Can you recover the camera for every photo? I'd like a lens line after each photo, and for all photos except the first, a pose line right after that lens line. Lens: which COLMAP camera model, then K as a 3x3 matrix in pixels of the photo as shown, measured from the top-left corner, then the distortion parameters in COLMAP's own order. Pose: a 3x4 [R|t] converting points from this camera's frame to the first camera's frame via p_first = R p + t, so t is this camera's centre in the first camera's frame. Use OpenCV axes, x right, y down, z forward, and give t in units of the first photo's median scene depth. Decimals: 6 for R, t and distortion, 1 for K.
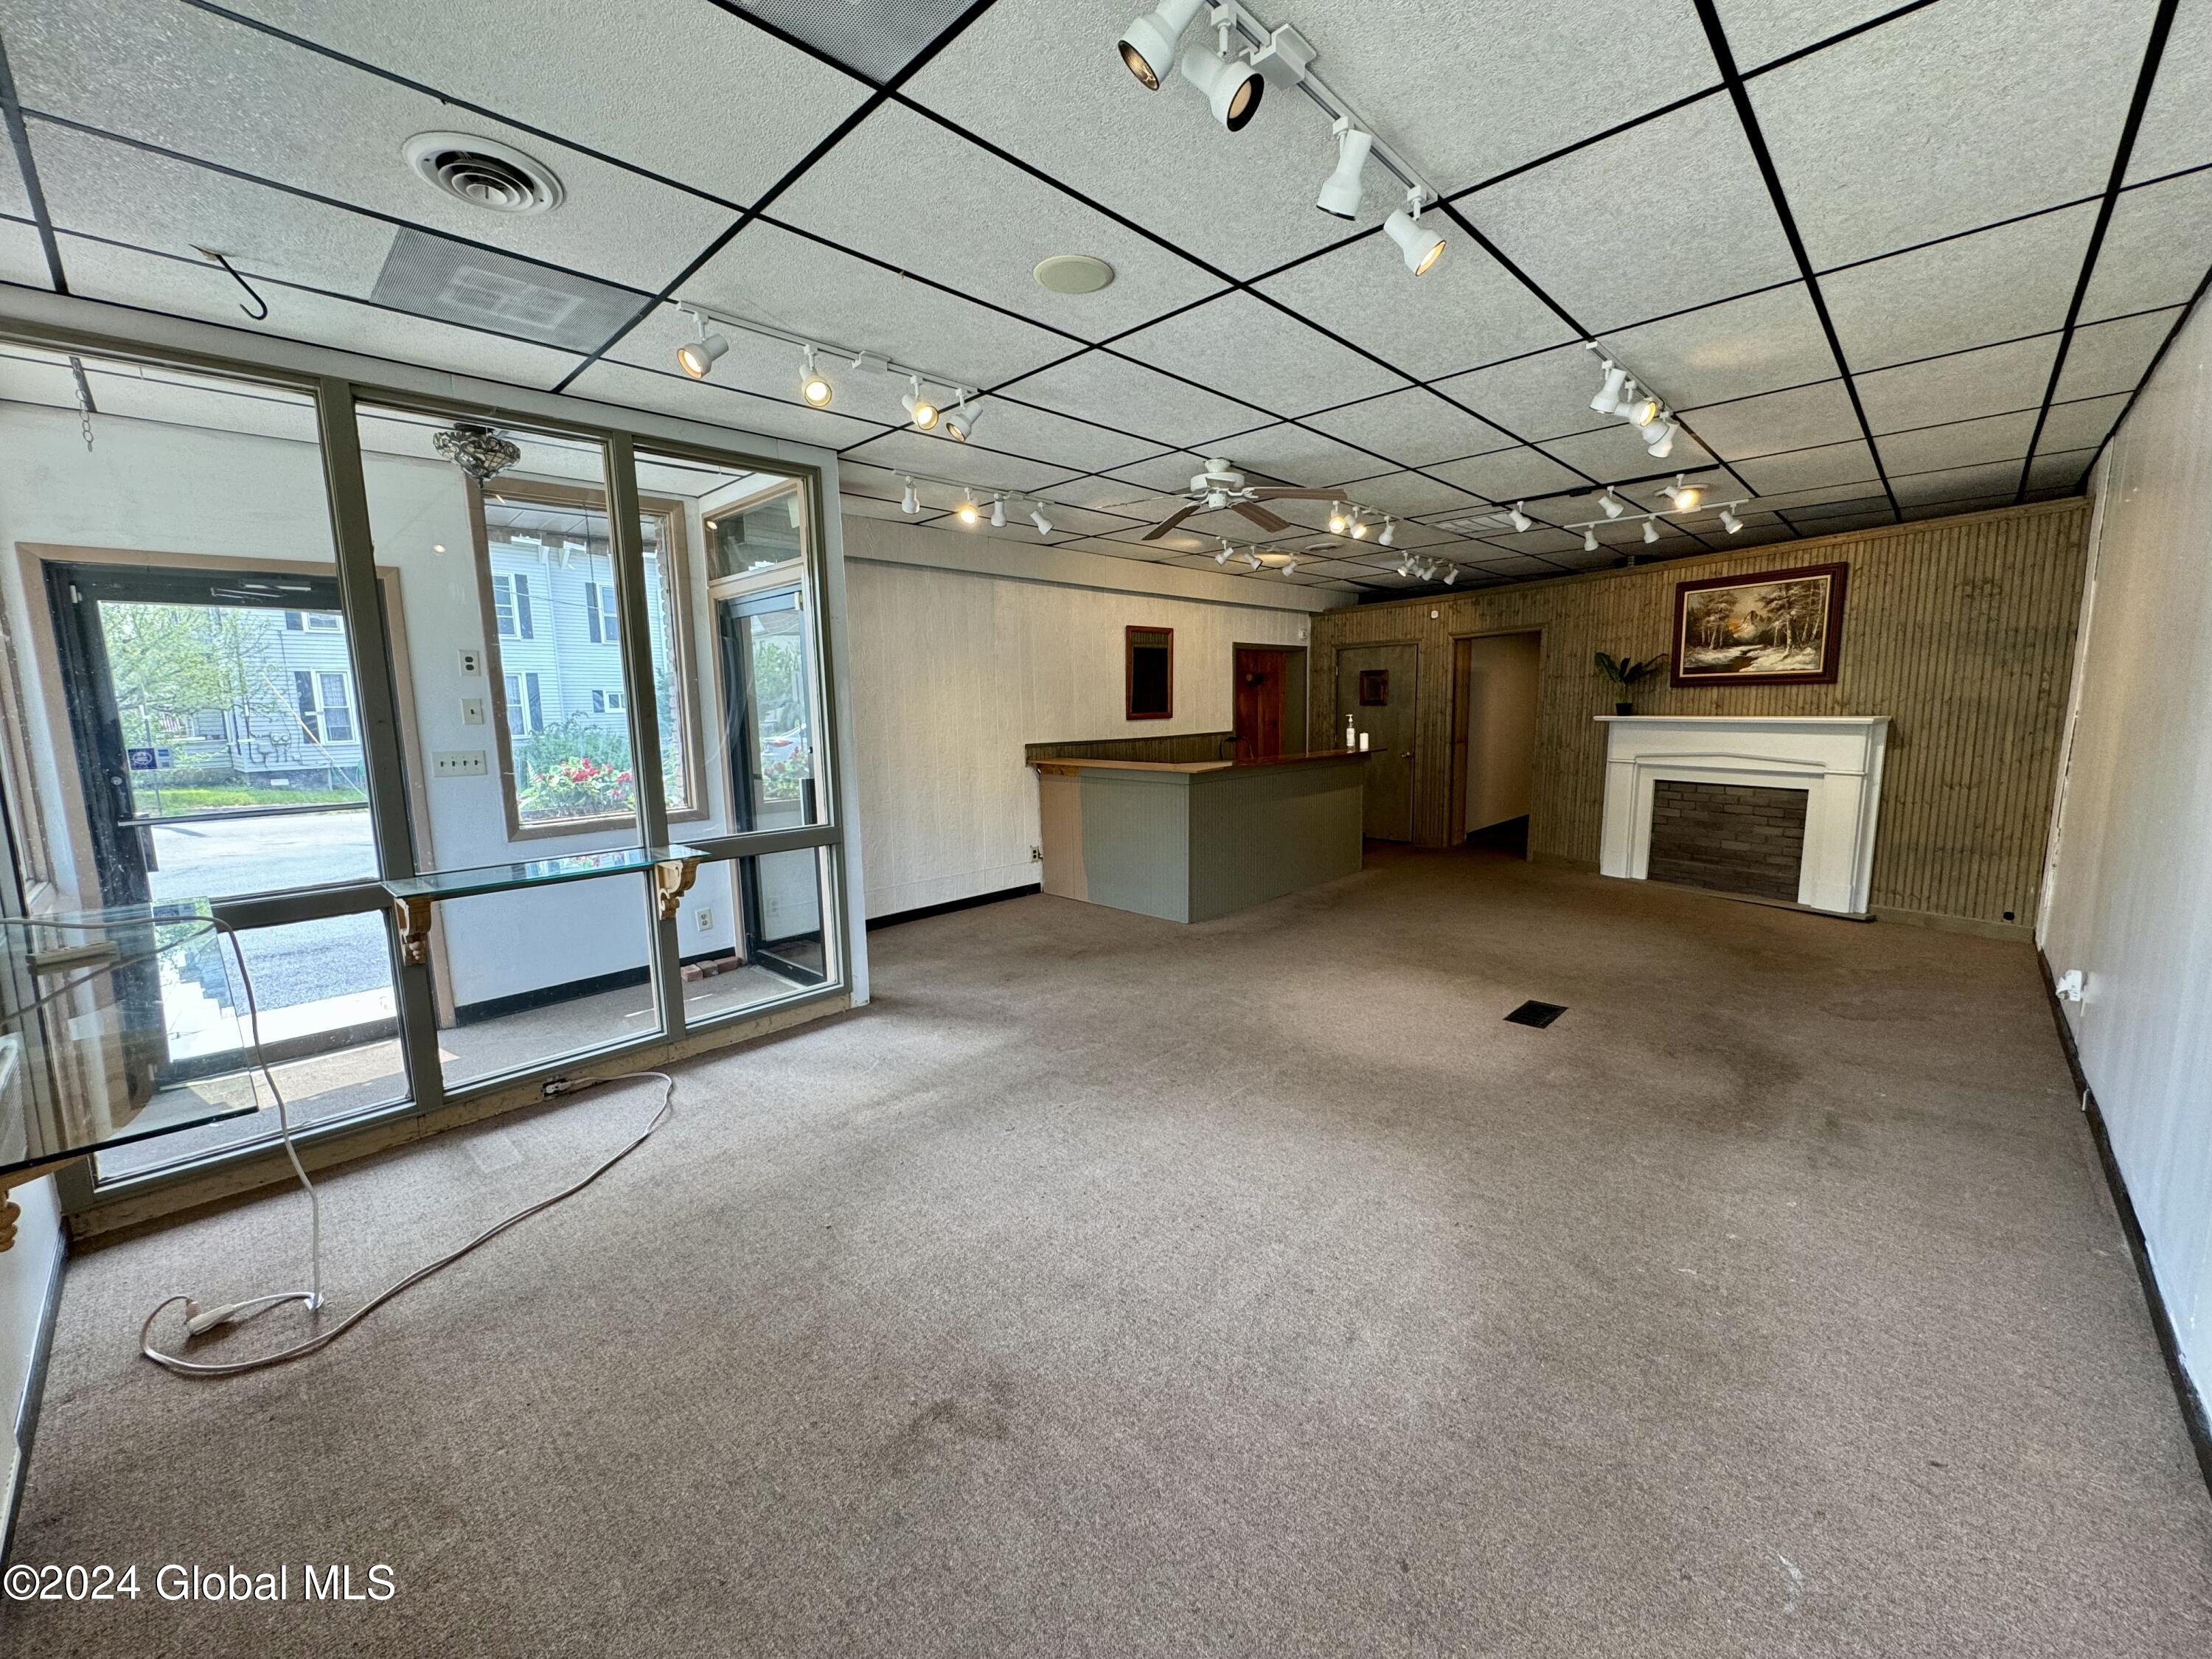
lens RADIAL K [[885.5, 0, 1105.2], [0, 885.5, 823.5], [0, 0, 1]] dist [-0.000735, 0.000459]
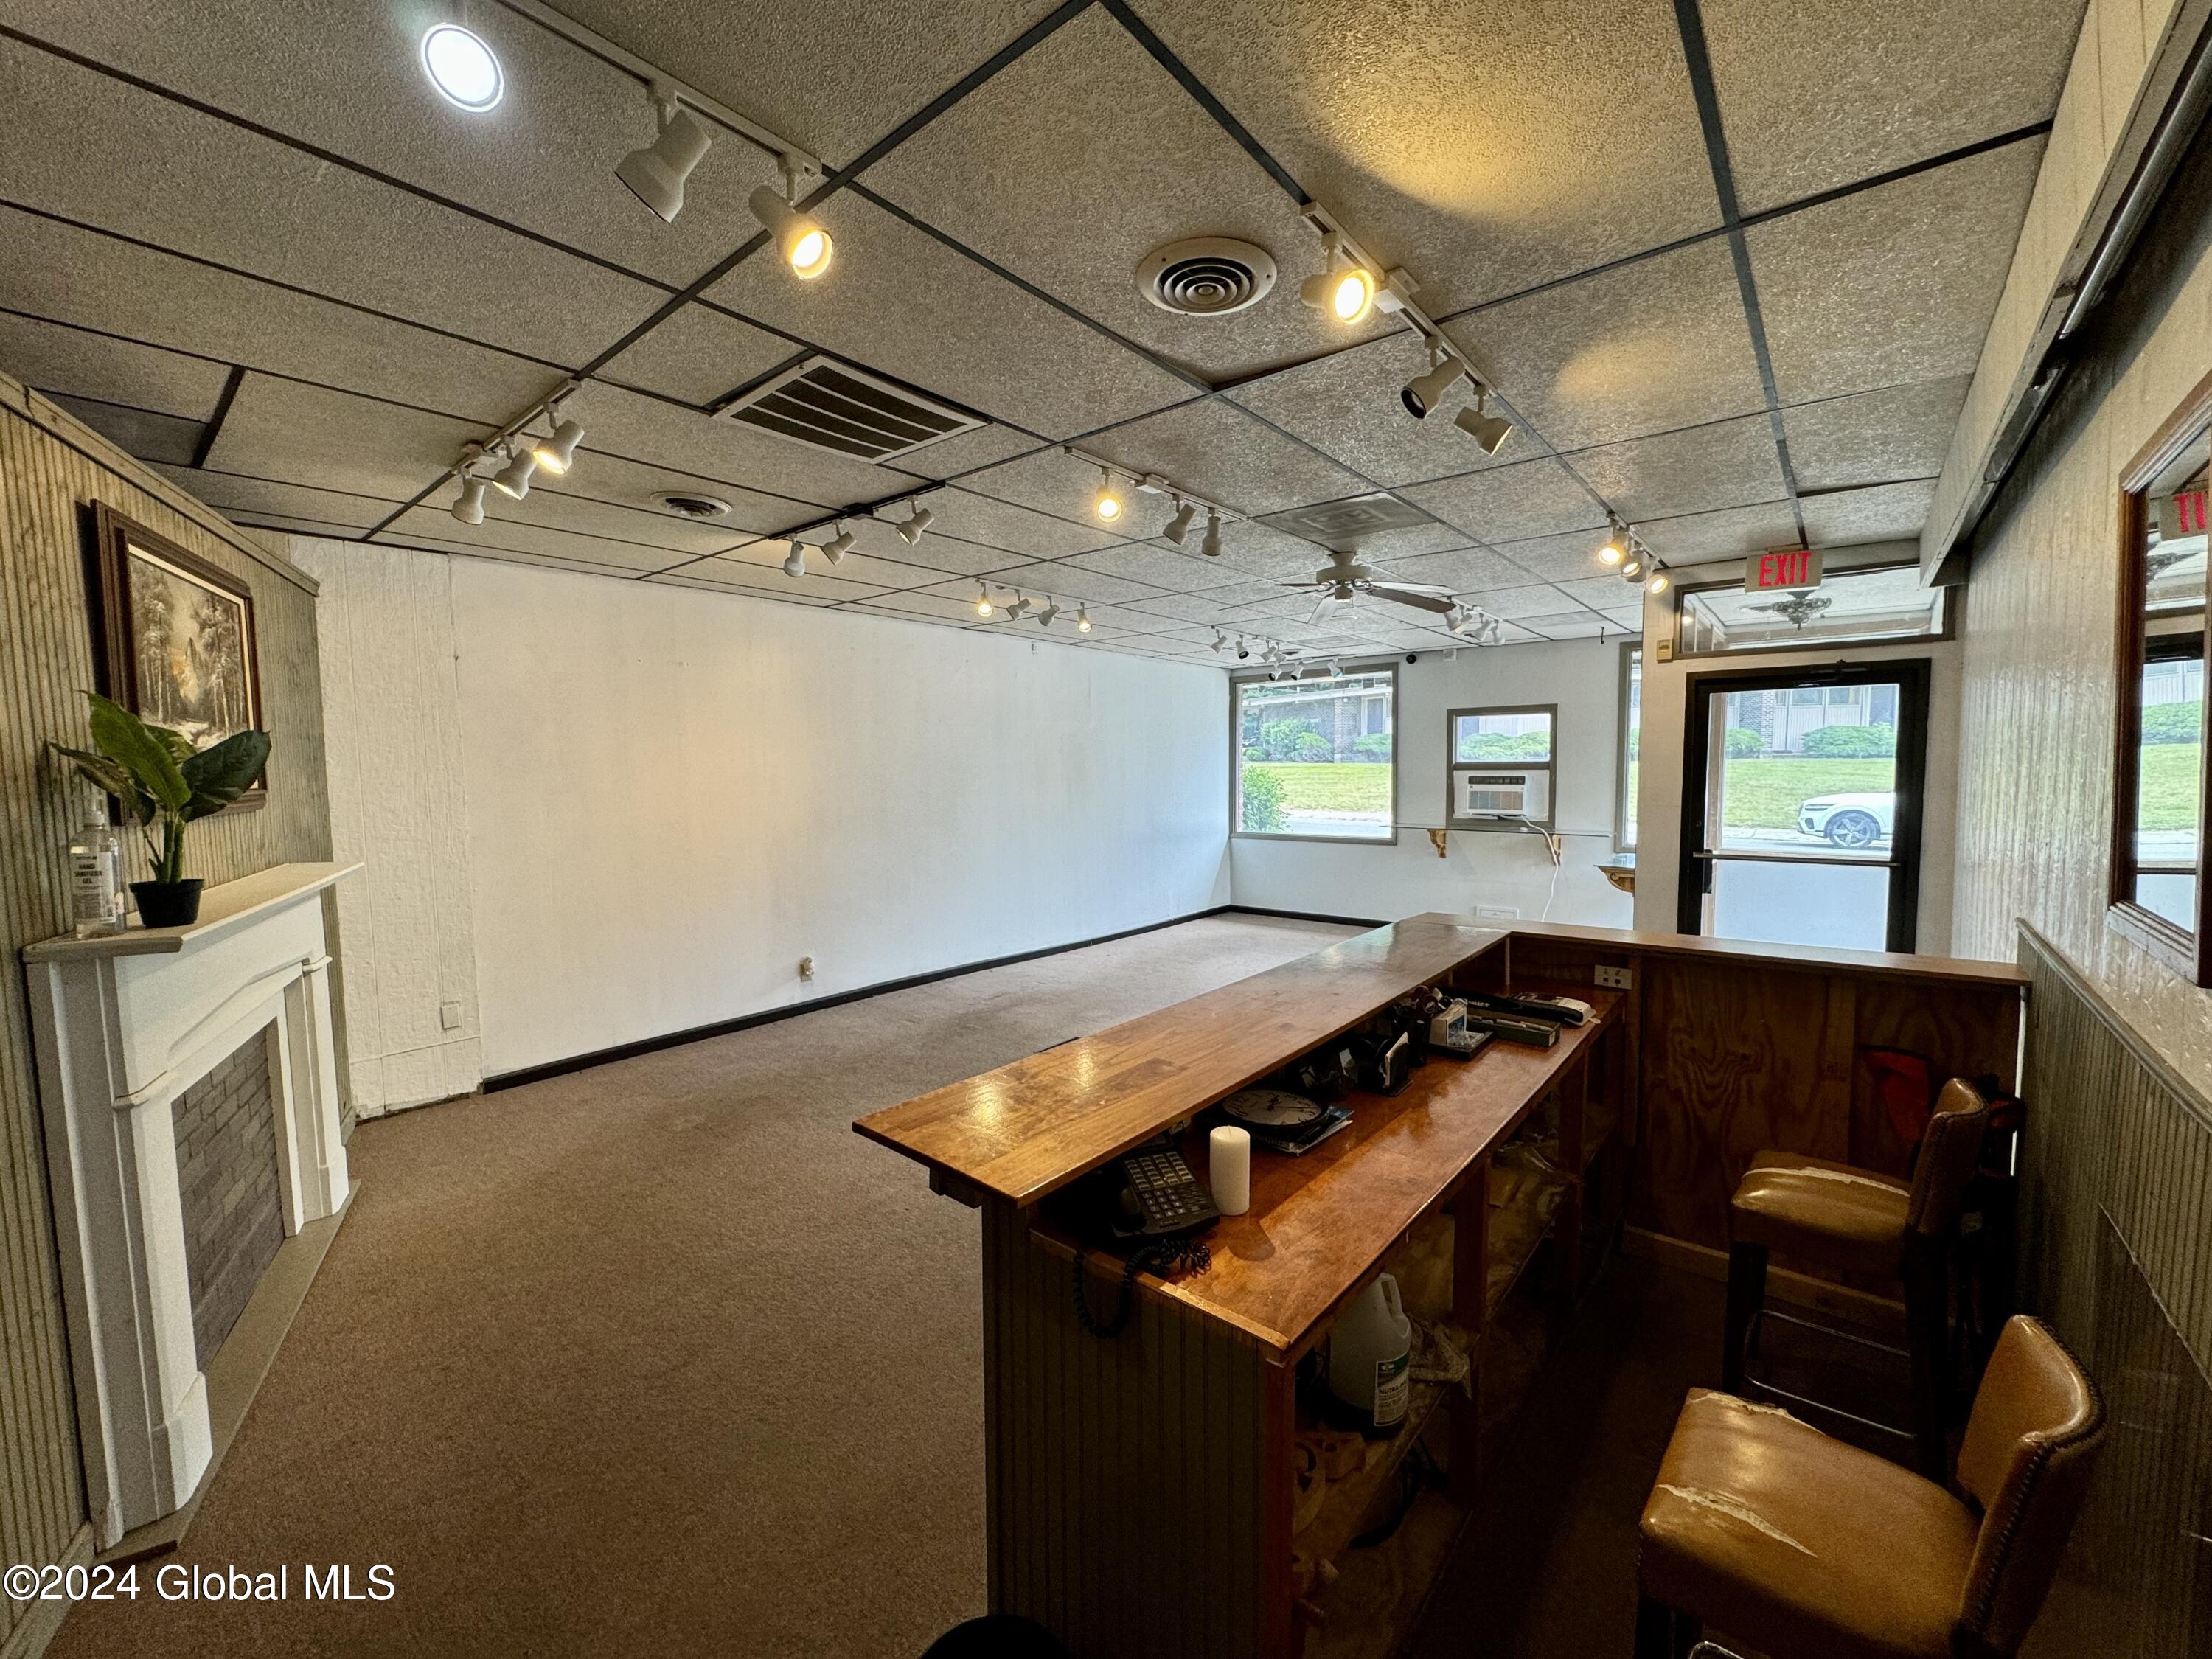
lens RADIAL K [[885.5, 0, 1105.2], [0, 885.5, 823.5], [0, 0, 1]] dist [-0.000735, 0.000459]
pose [[-0.997446, 0.032942, -0.063368, 0.538830], [0.019642, 0.979584, 0.200073, -0.359236], [0.068665, 0.198317, -0.977730, 2.304609]]
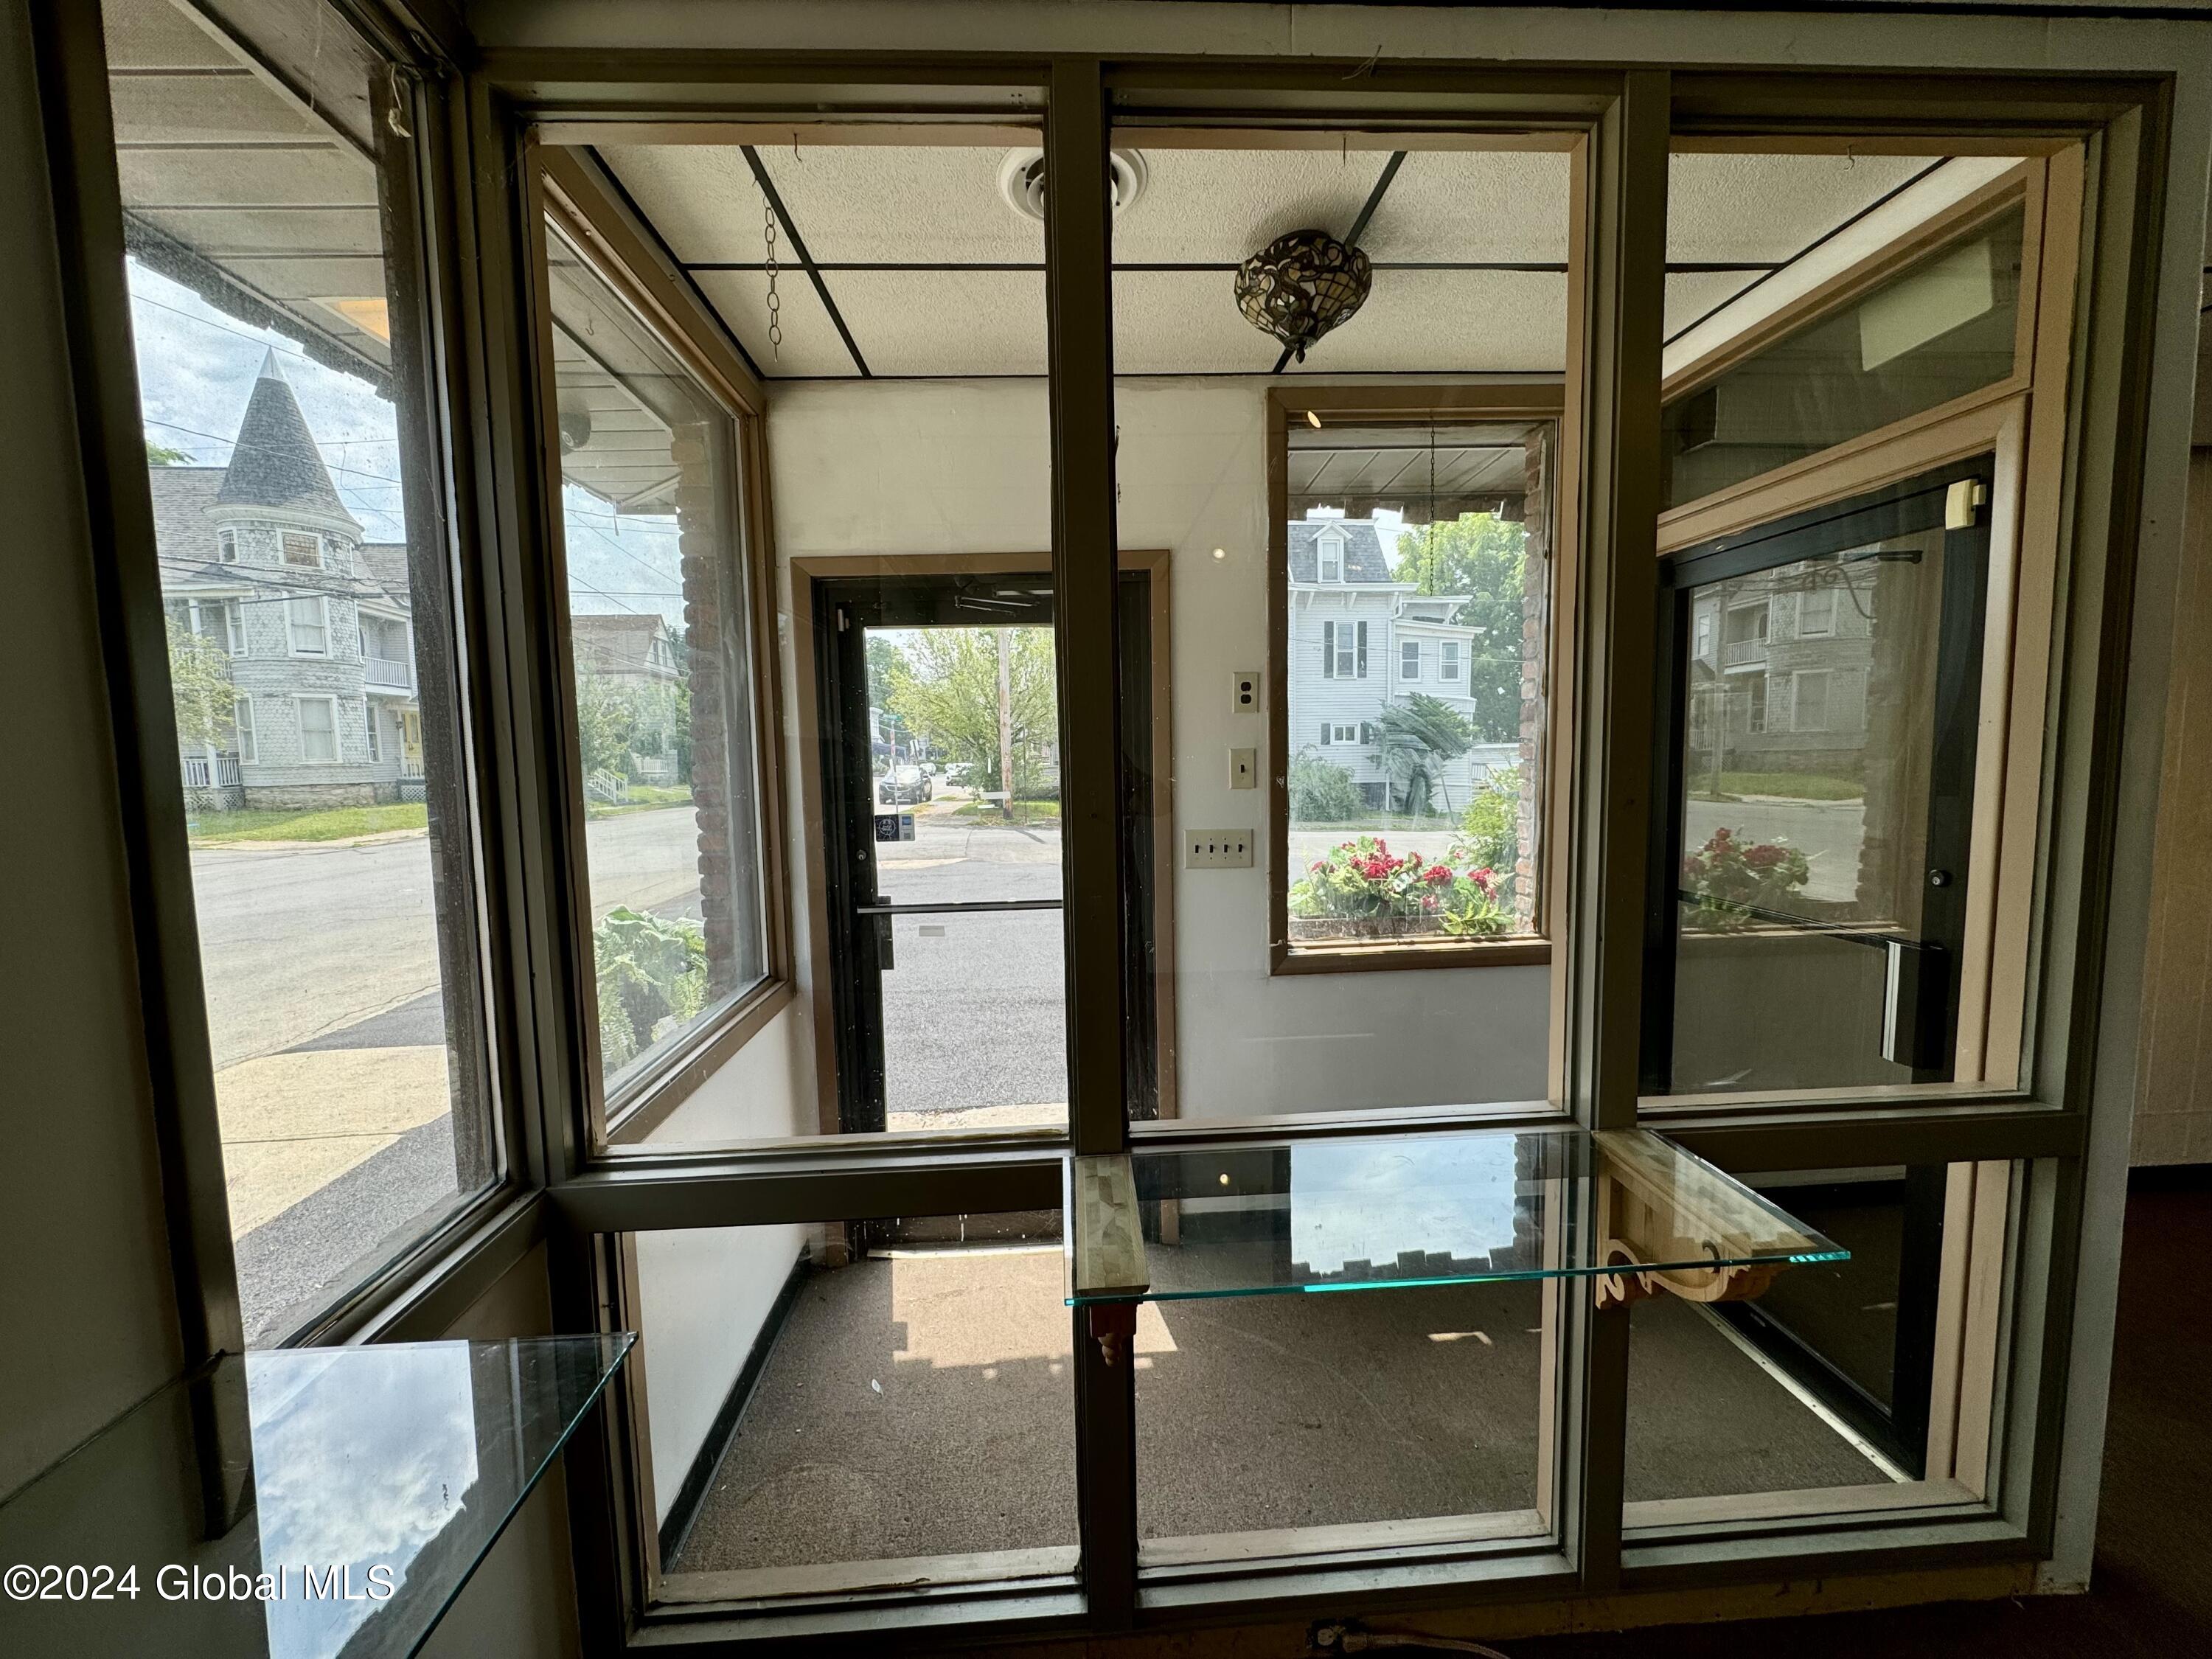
lens RADIAL K [[885.5, 0, 1105.2], [0, 885.5, 823.5], [0, 0, 1]] dist [-0.000735, 0.000459]
pose [[0.731636, 0.063575, -0.678724, -0.374423], [-0.086603, 0.996243, -0.000038, -0.083039], [0.676172, 0.058807, 0.734393, 0.496860]]
